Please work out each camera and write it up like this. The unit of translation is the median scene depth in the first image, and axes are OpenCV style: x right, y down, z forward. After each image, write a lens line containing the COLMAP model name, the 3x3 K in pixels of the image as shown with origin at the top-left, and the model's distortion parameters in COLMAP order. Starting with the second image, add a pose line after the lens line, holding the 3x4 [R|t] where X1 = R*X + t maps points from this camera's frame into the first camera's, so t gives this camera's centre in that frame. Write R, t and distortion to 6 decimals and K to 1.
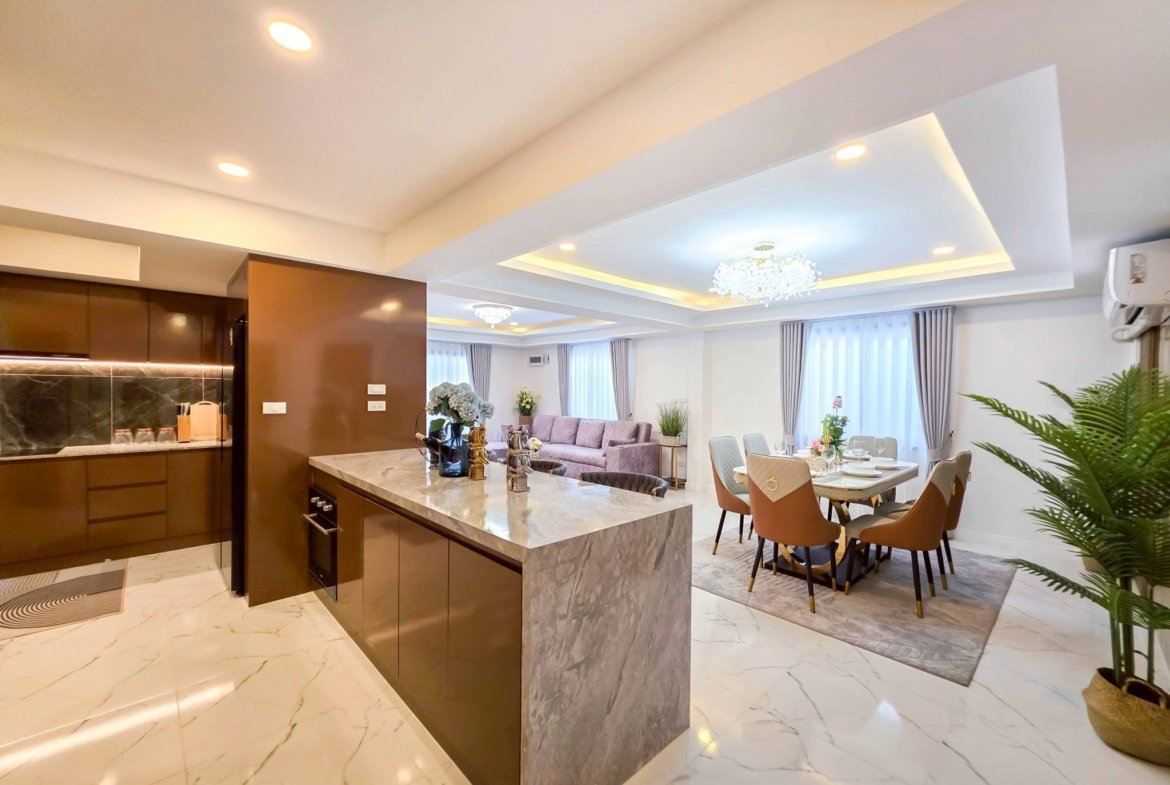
lens RADIAL K [[470.1, 0, 578.2], [0, 470.1, 397.3], [0, 0, 1]] dist [0.003708, -0.000361]
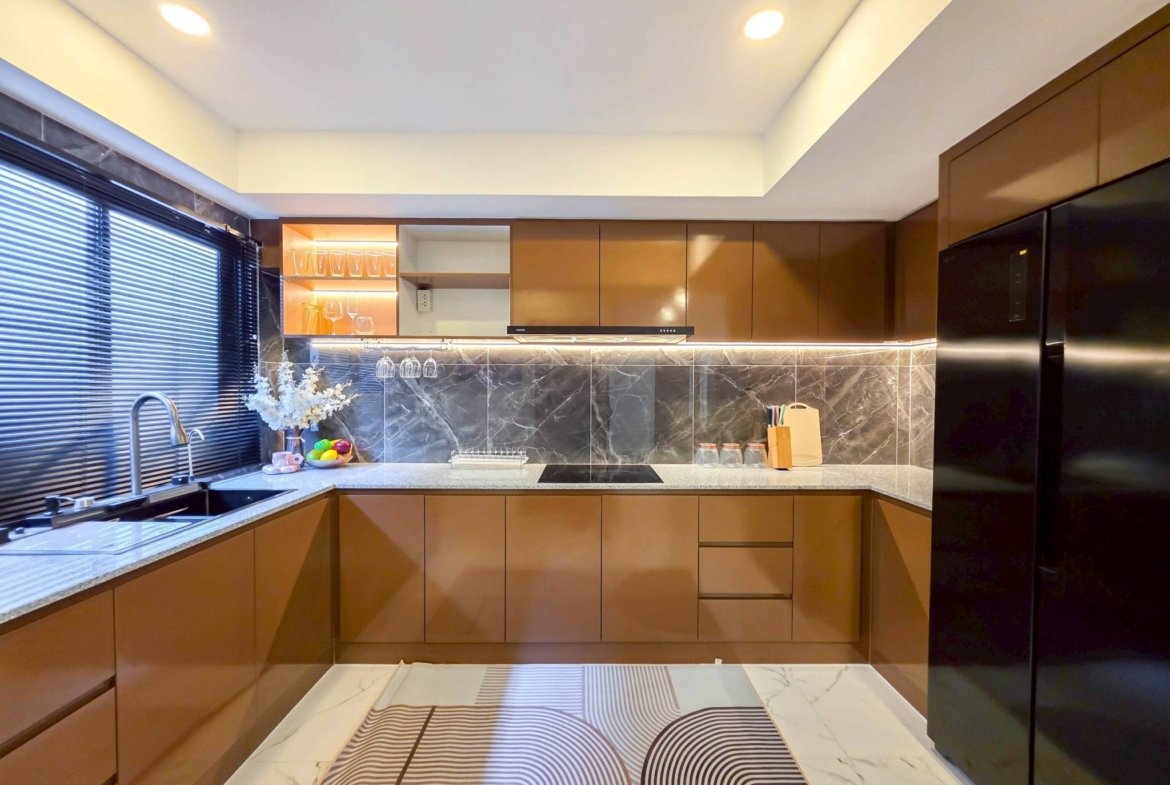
lens RADIAL K [[470.1, 0, 587.6], [0, 470.1, 393.1], [0, 0, 1]] dist [0.003708, -0.000361]
pose [[0.739209, 0.011426, -0.673379, -0.634833], [-0.007698, 0.999934, 0.008516, -0.008551], [0.673432, -0.001111, 0.739248, 0.383481]]
